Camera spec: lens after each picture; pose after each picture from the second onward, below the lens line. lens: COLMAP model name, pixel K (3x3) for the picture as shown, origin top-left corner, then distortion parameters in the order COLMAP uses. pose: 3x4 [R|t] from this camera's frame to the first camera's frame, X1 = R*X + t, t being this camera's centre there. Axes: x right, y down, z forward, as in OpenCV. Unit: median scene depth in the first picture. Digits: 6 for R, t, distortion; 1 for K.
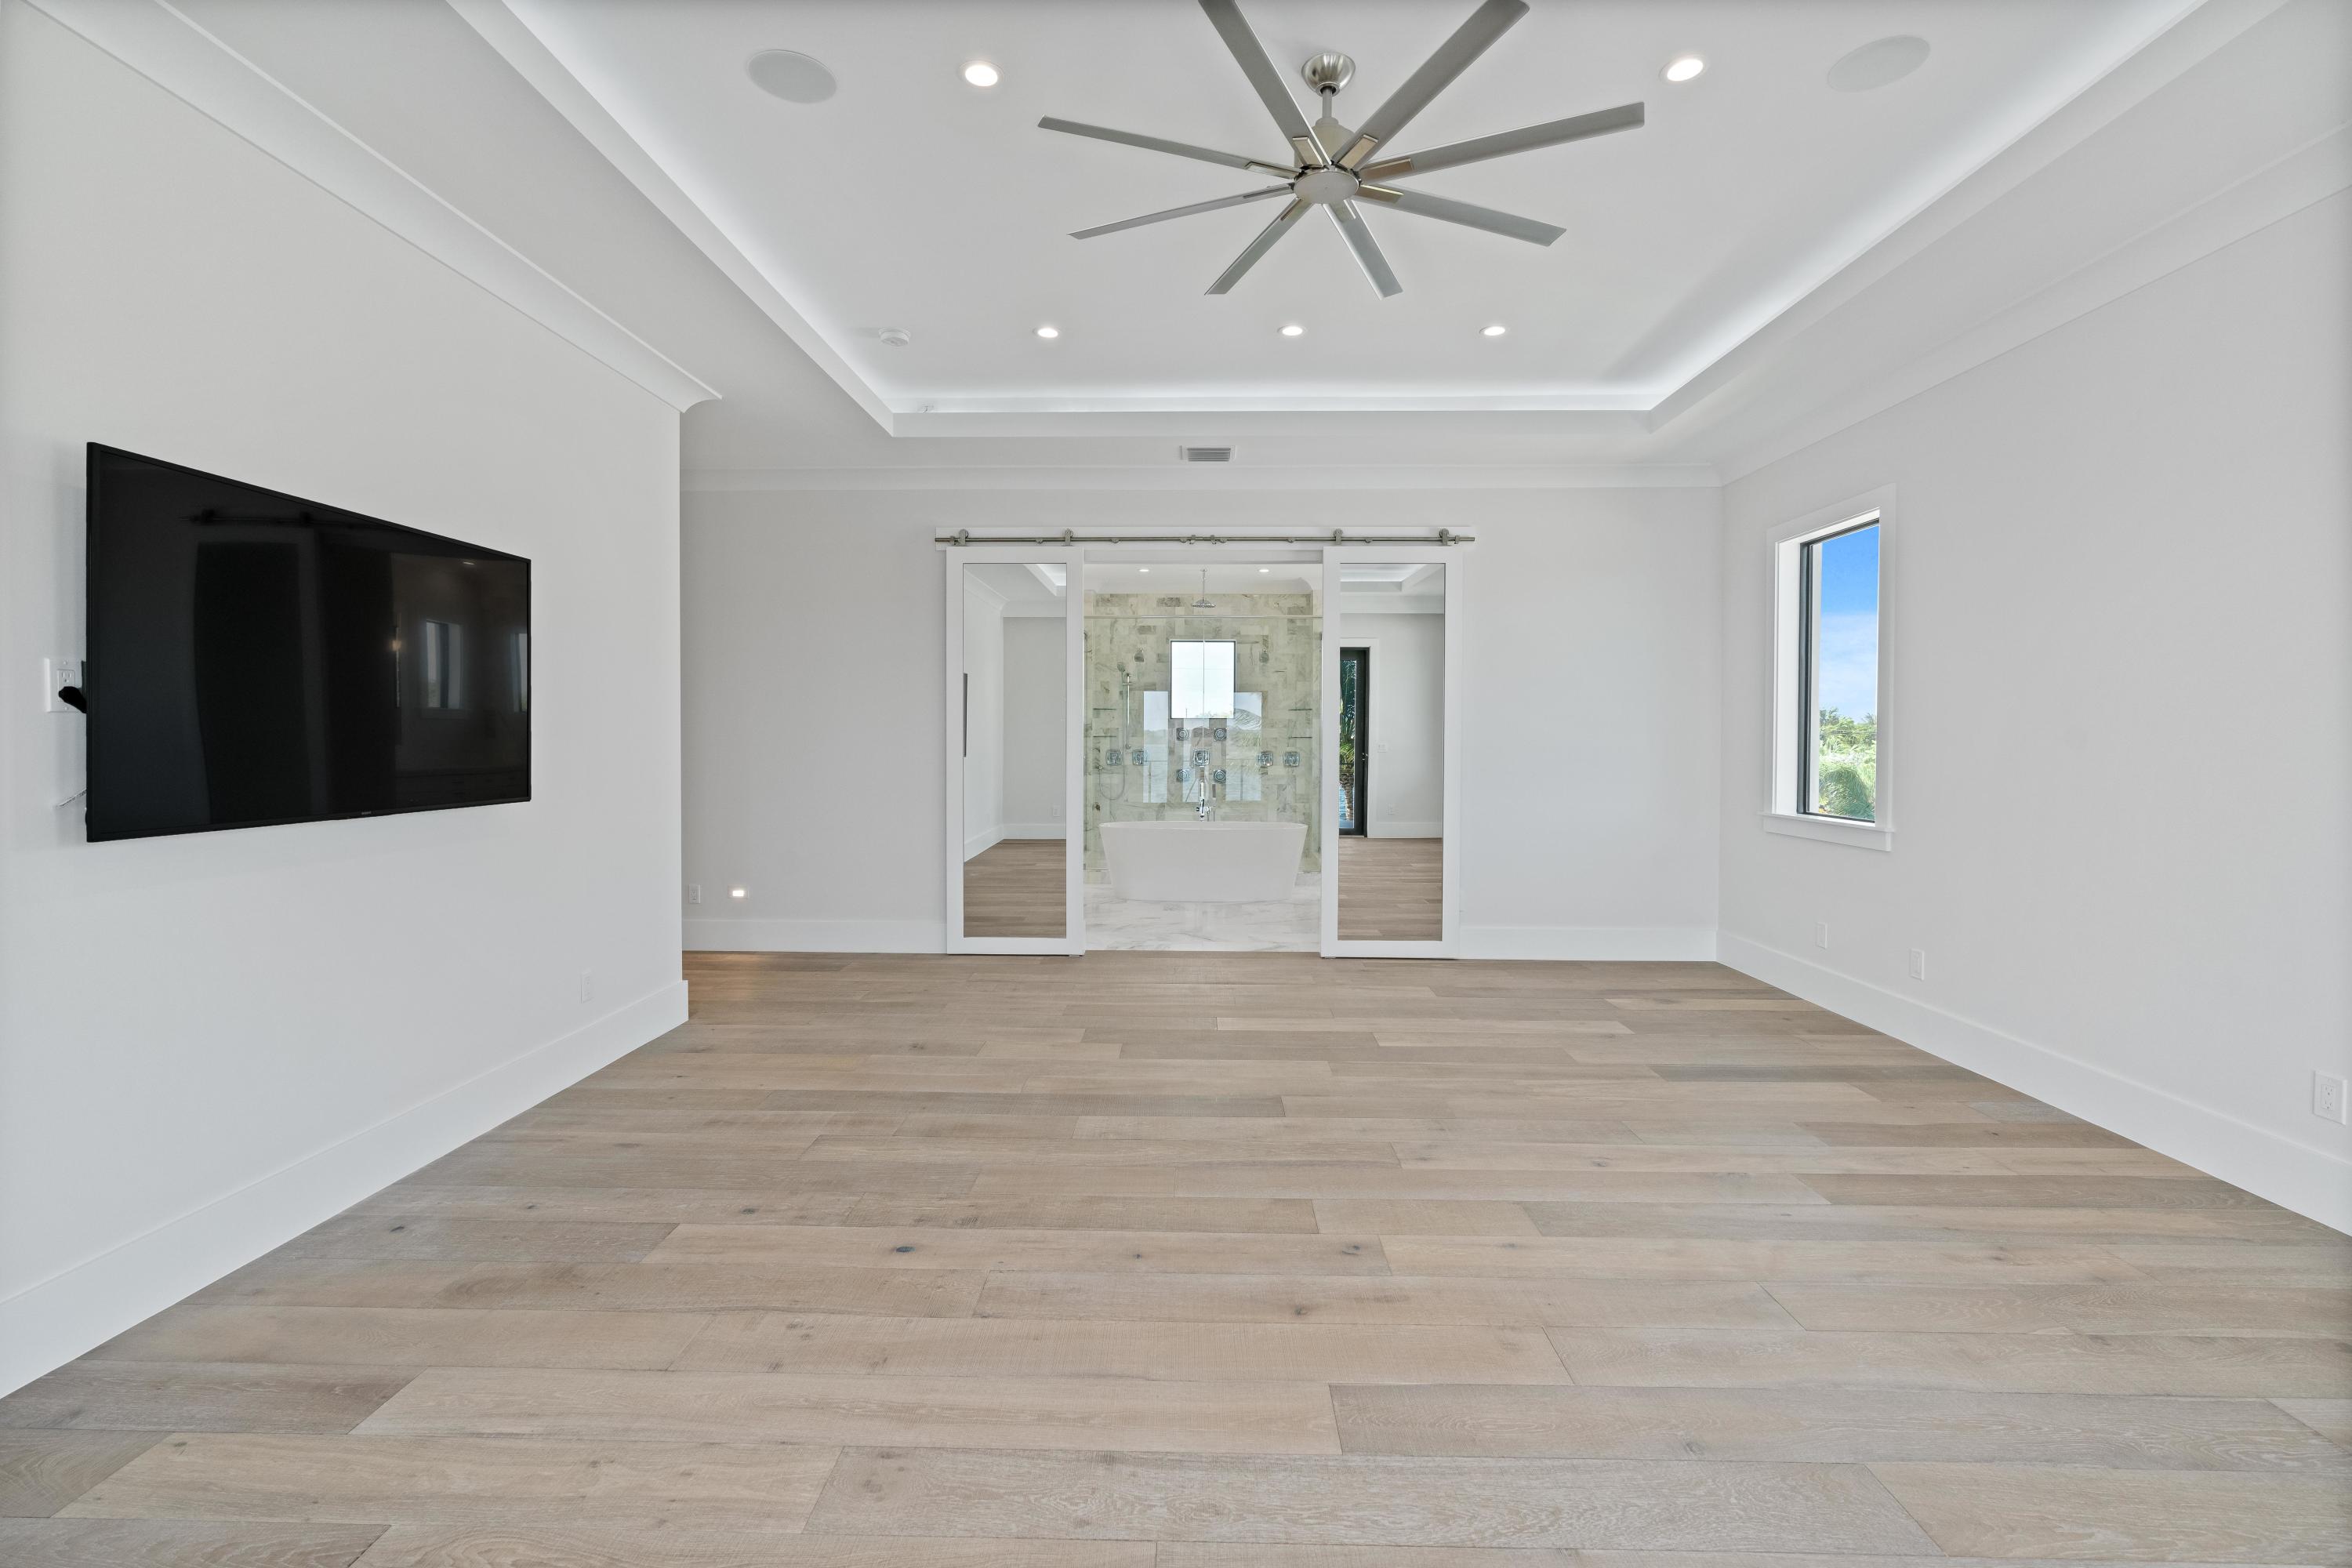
lens RADIAL K [[1048.1, 0, 1178.1], [0, 1048.1, 749.8], [0, 0, 1]] dist [0.000378, 0.000083]
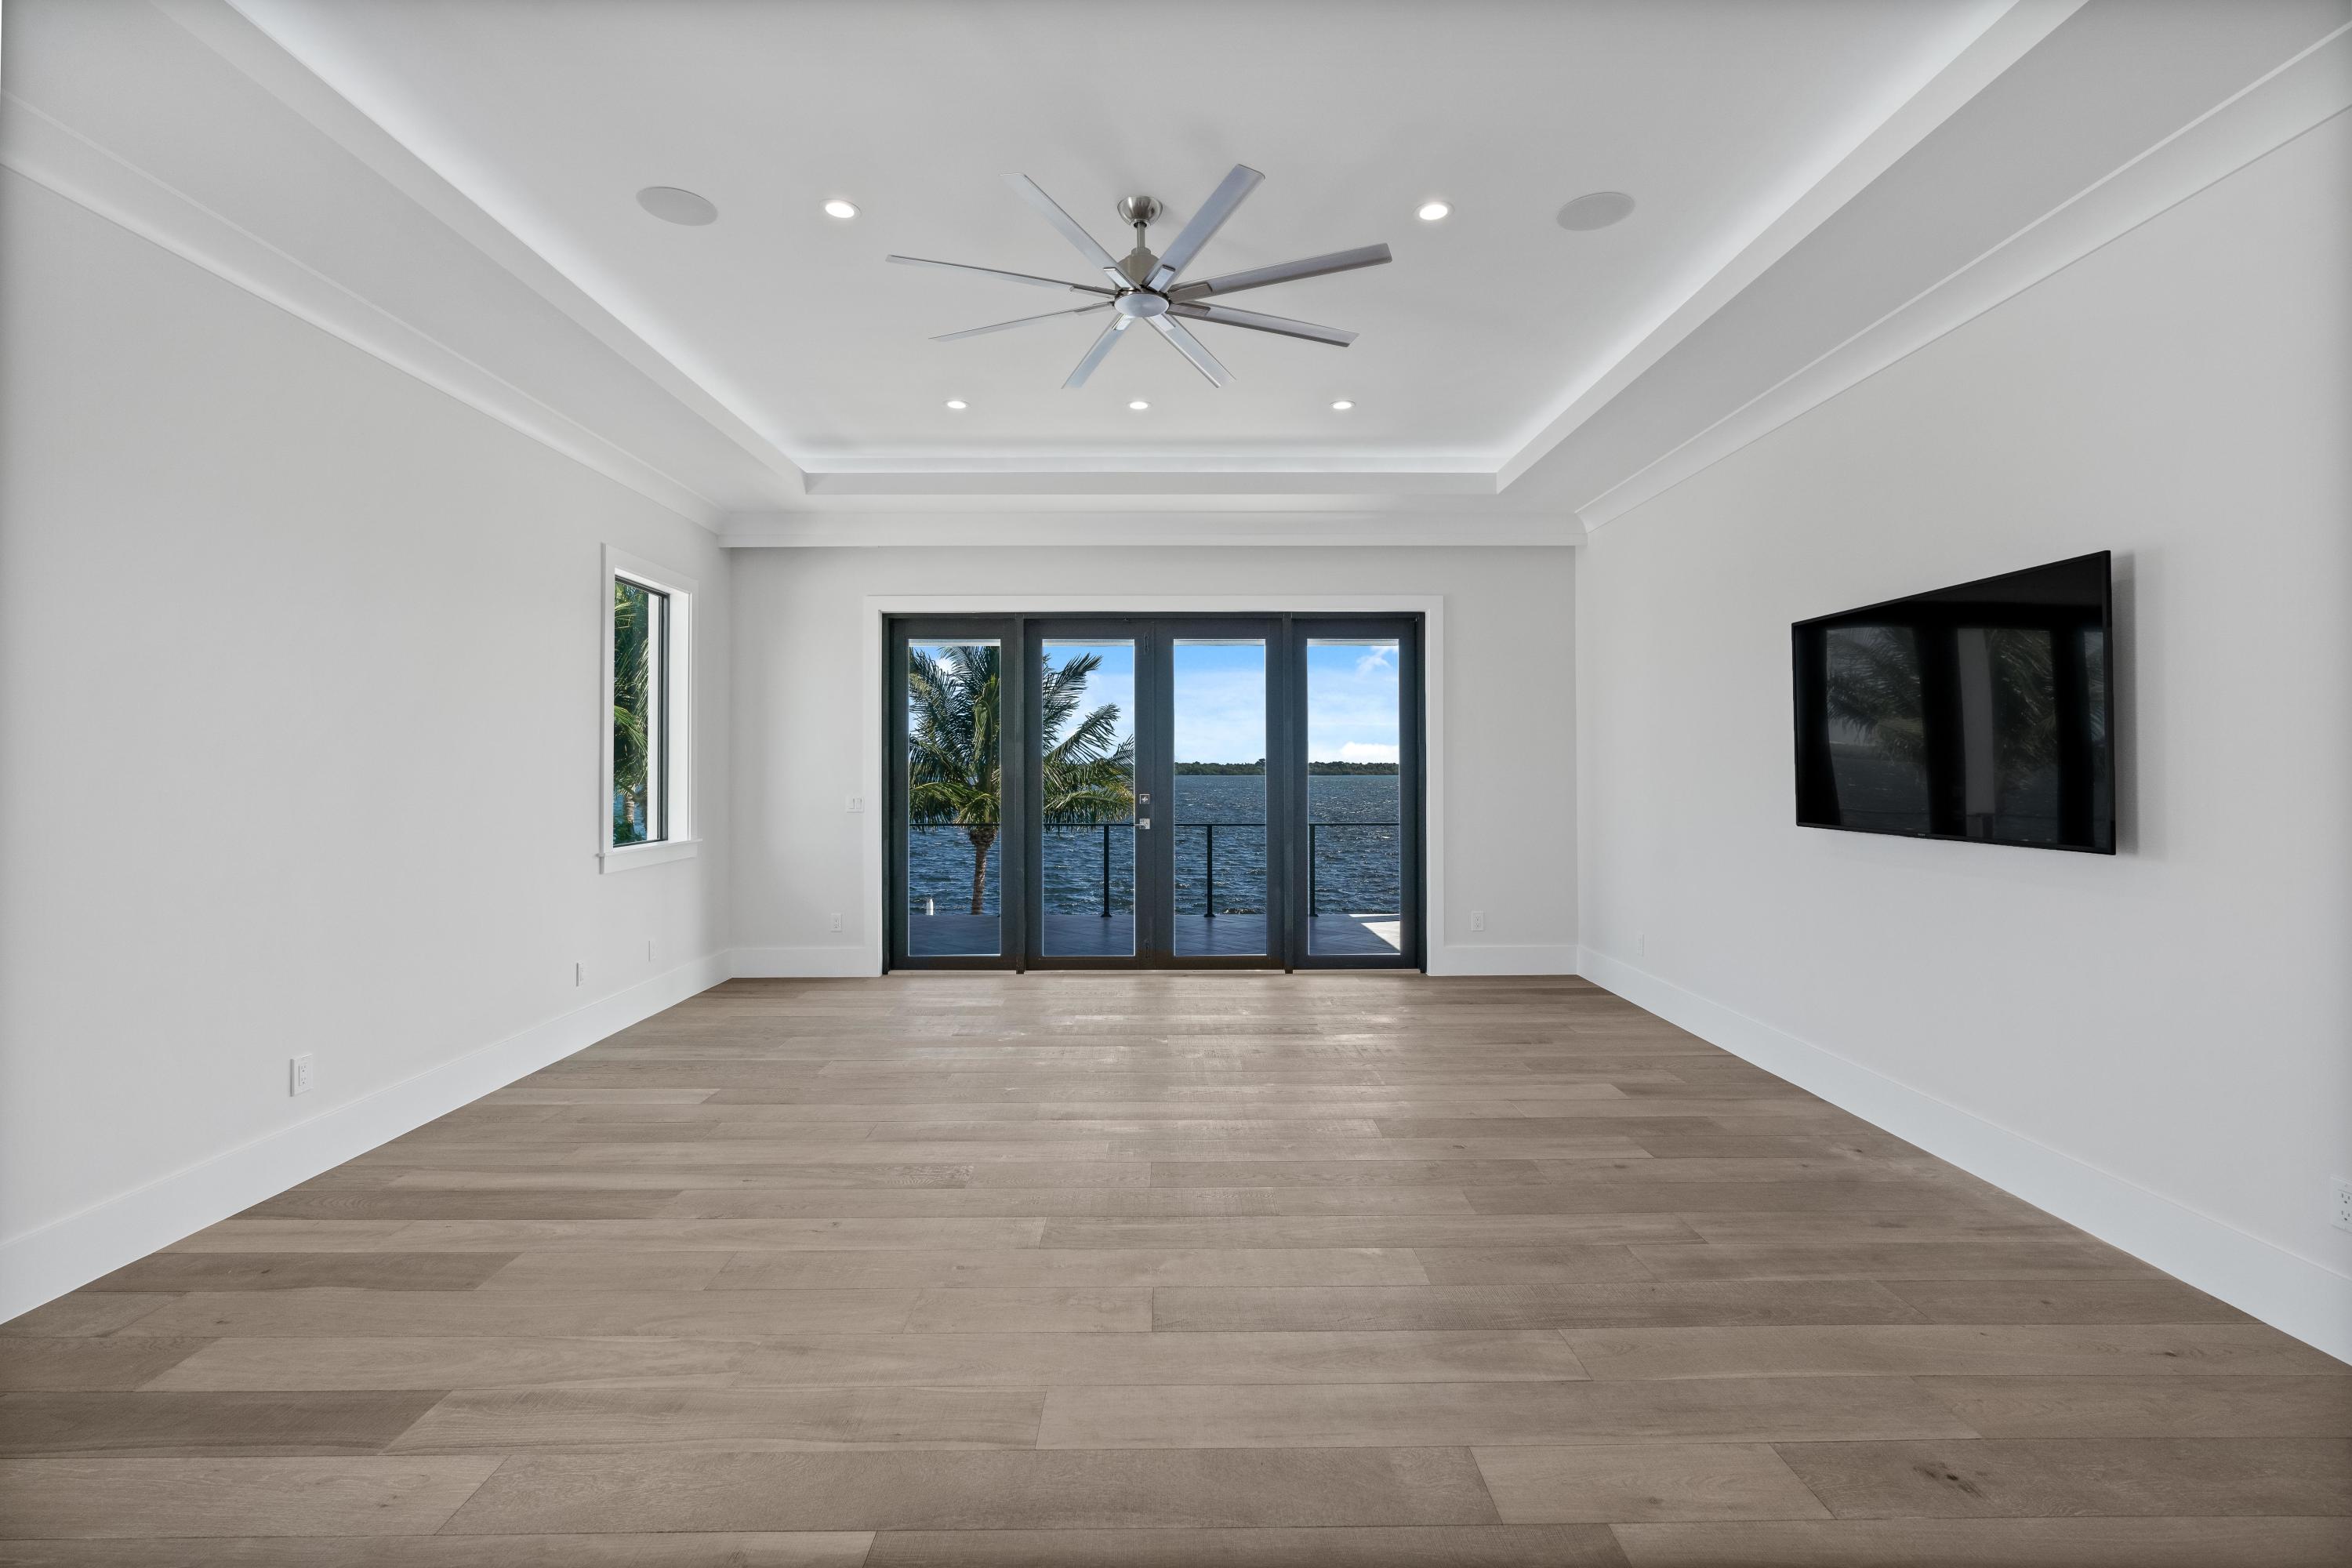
lens RADIAL K [[1048.1, 0, 1178.1], [0, 1048.1, 749.8], [0, 0, 1]] dist [0.000378, 0.000083]
pose [[-0.999546, -0.001366, -0.030108, 0.113502], [-0.001155, 0.999975, -0.007028, -0.025373], [0.030116, -0.006990, -0.999522, 1.835395]]
